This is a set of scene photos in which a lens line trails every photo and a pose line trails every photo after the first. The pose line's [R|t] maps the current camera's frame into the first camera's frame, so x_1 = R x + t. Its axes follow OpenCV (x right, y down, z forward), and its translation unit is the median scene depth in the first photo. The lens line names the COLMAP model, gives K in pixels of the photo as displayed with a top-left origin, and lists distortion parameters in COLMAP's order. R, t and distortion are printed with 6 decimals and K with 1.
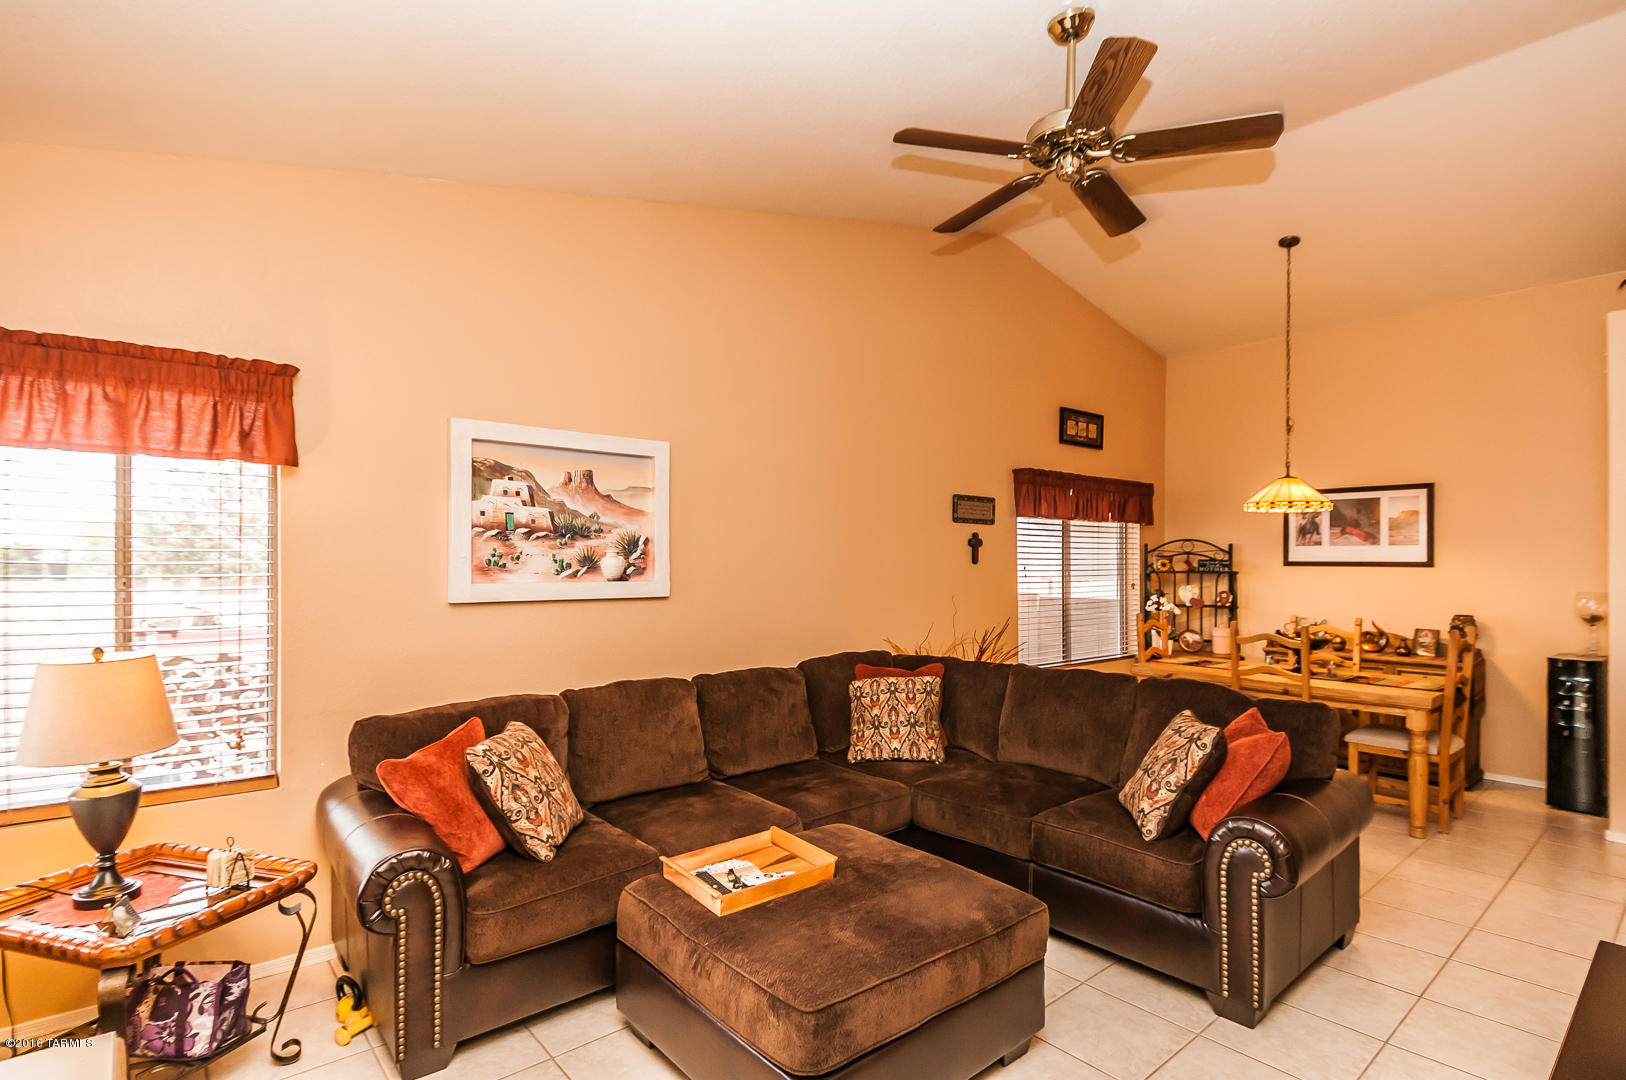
lens RADIAL K [[802.3, 0, 817.6], [0, 802.3, 563.7], [0, 0, 1]] dist [0.051322, -0.044471]
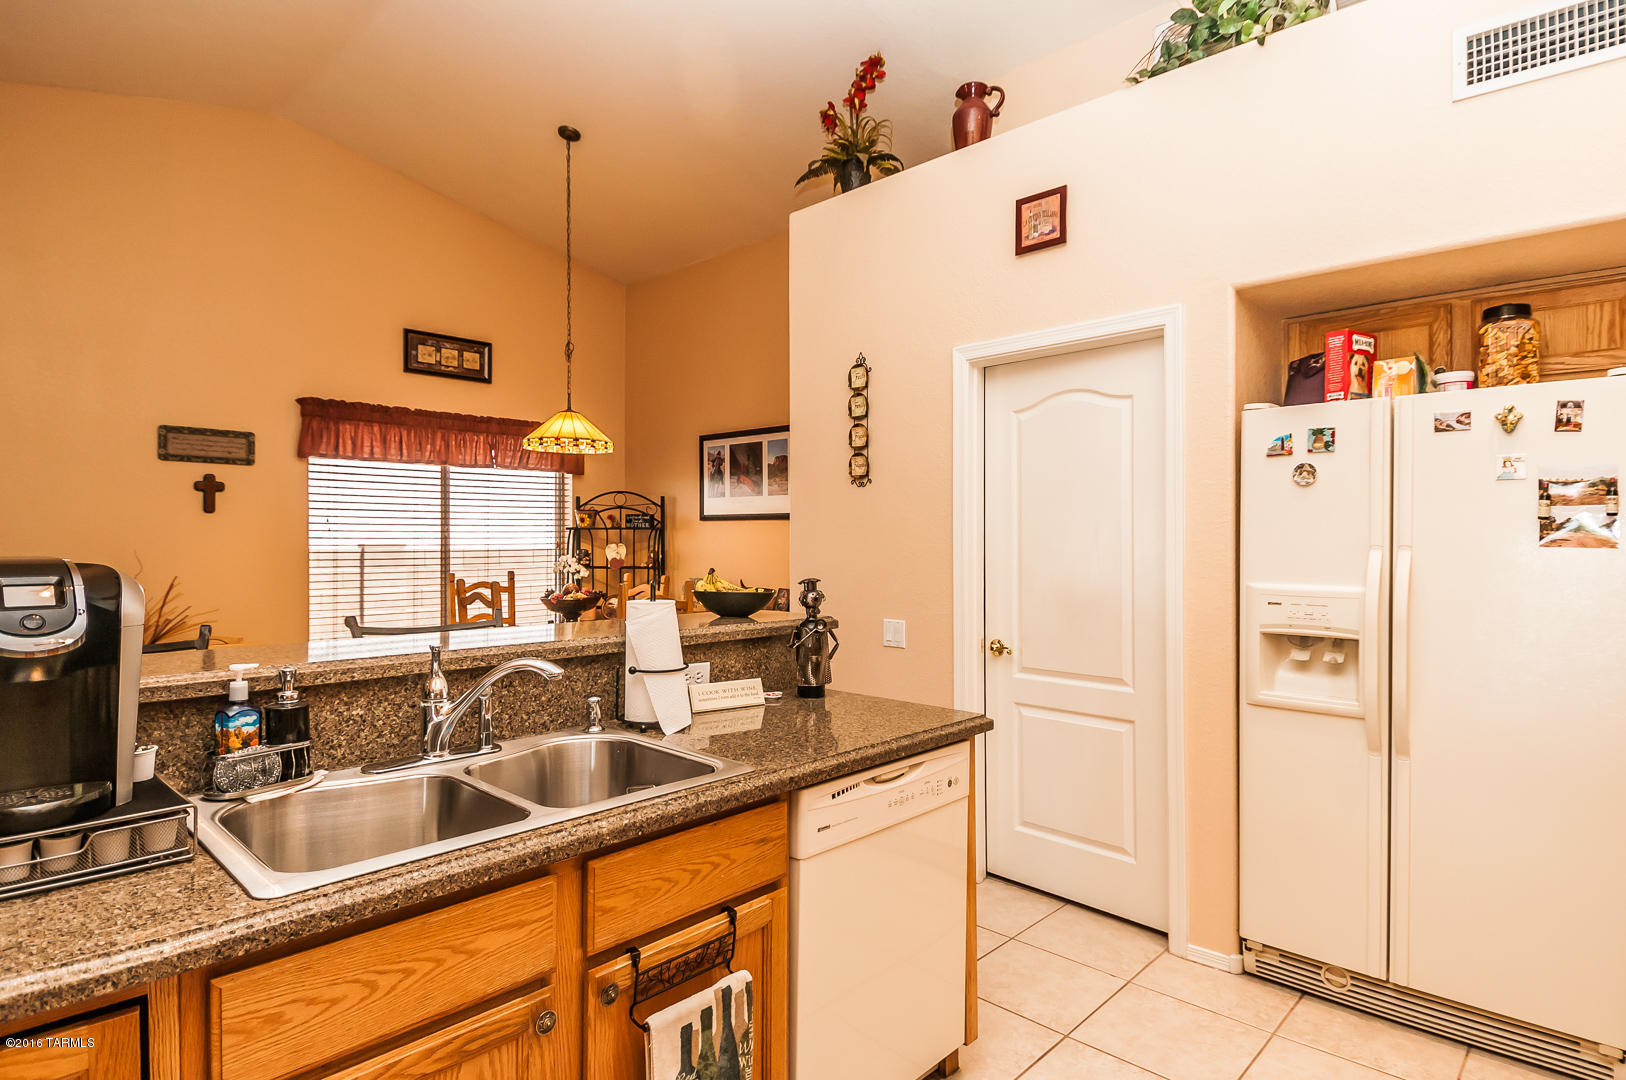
lens RADIAL K [[873.9, 0, 813.0], [0, 873.9, 540.0], [0, 0, 1]] dist [0.018866, -0.000407]
pose [[0.995003, -0.000176, 0.099847, 0.706077], [-0.000023, 0.999998, 0.001989, 0.025481], [-0.099847, -0.001981, 0.995001, 0.059146]]
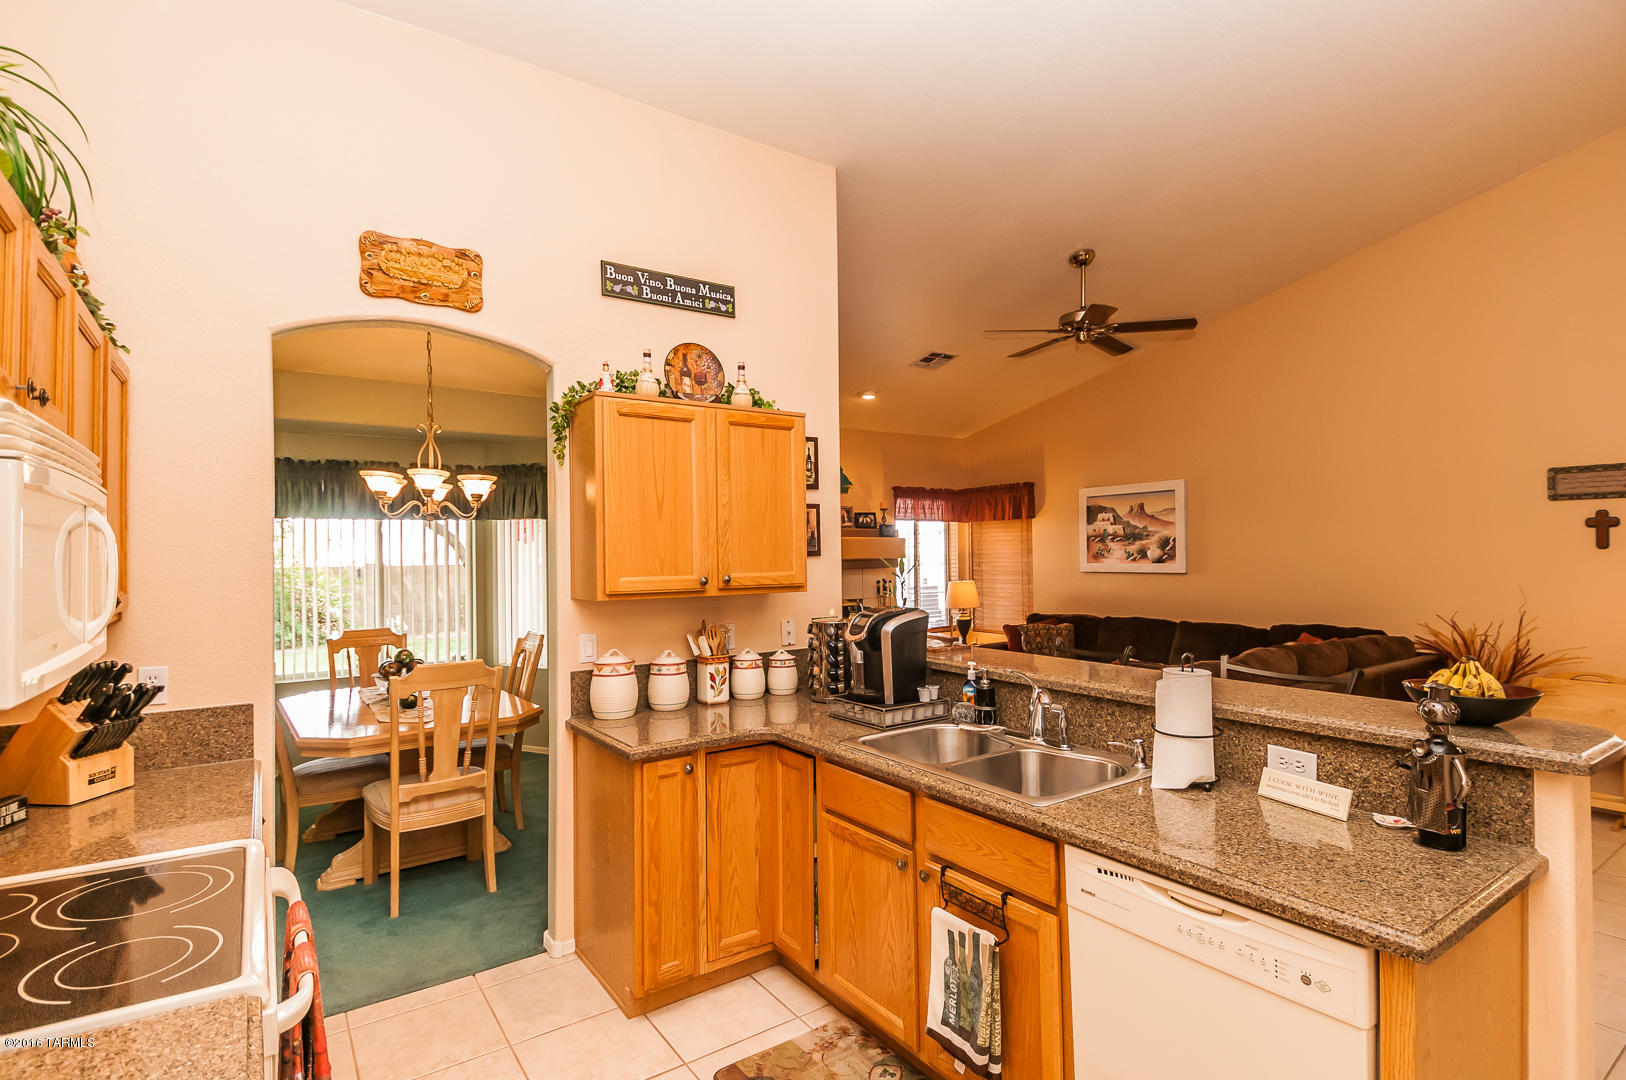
lens RADIAL K [[790.9, 0, 812.1], [0, 790.9, 550.1], [0, 0, 1]] dist [0.039019, -0.030929]
pose [[-0.113926, -0.003981, -0.993481, 1.071994], [0.015358, 0.999865, -0.005768, -0.005926], [0.993371, -0.015915, -0.113849, 0.303782]]
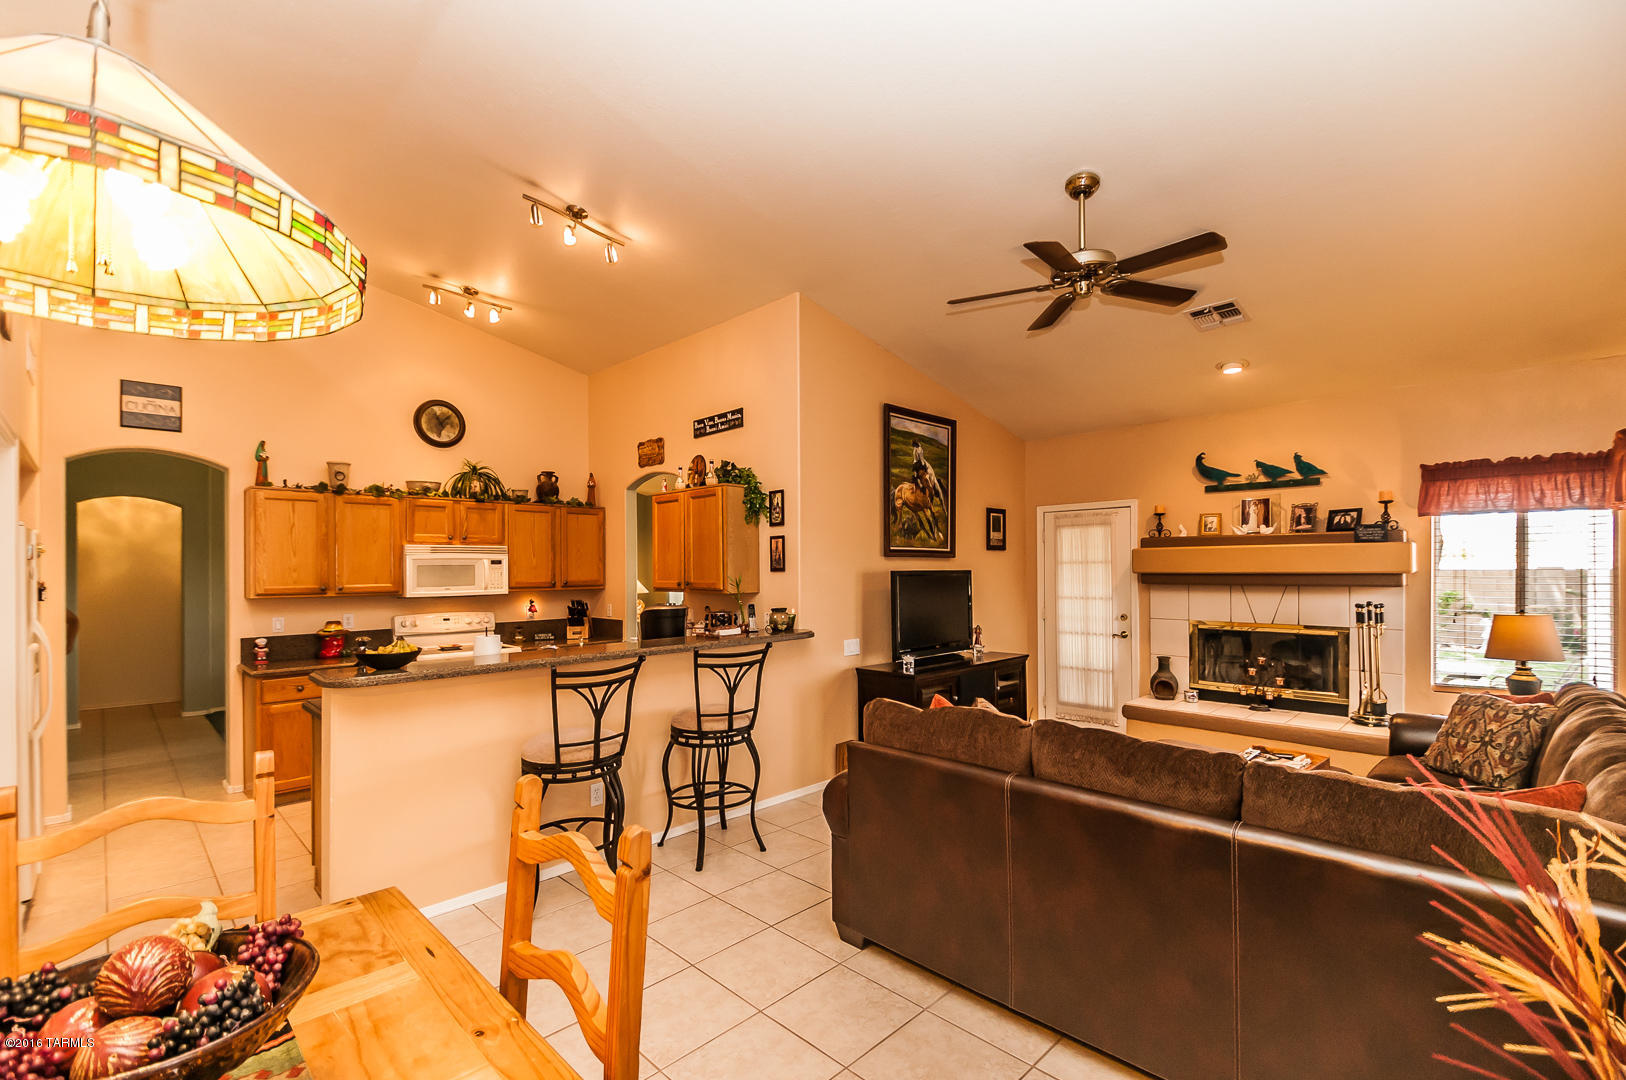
lens RADIAL K [[702.0, 0, 790.3], [0, 702.0, 564.7], [0, 0, 1]] dist [0.000044, -0.000100]
pose [[-0.998457, 0.007548, -0.055014, 0.433691], [0.007927, 0.999946, -0.006673, -0.007038], [0.054961, -0.007098, -0.998463, 1.105401]]
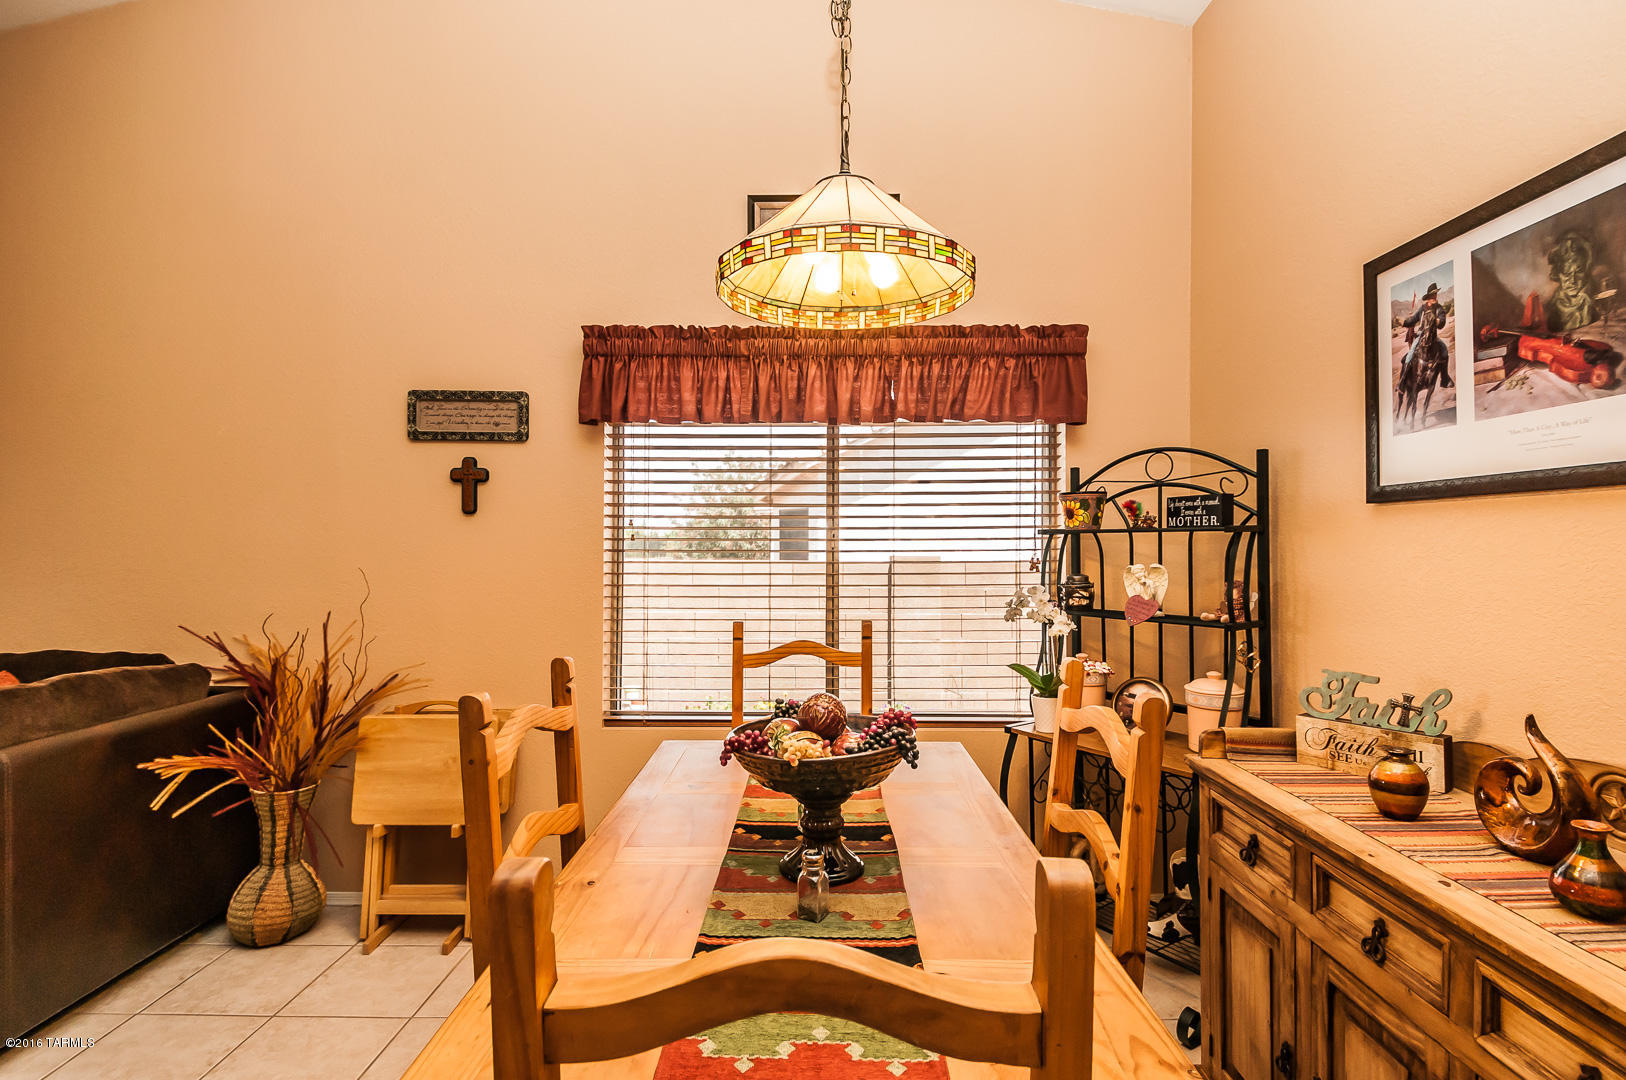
lens RADIAL K [[790.9, 0, 812.1], [0, 790.9, 550.1], [0, 0, 1]] dist [0.039019, -0.030929]
pose [[0.762708, -0.002671, -0.646737, 0.716654], [0.002165, 0.999996, -0.001576, 0.024601], [0.646739, -0.000198, 0.762711, 0.735013]]
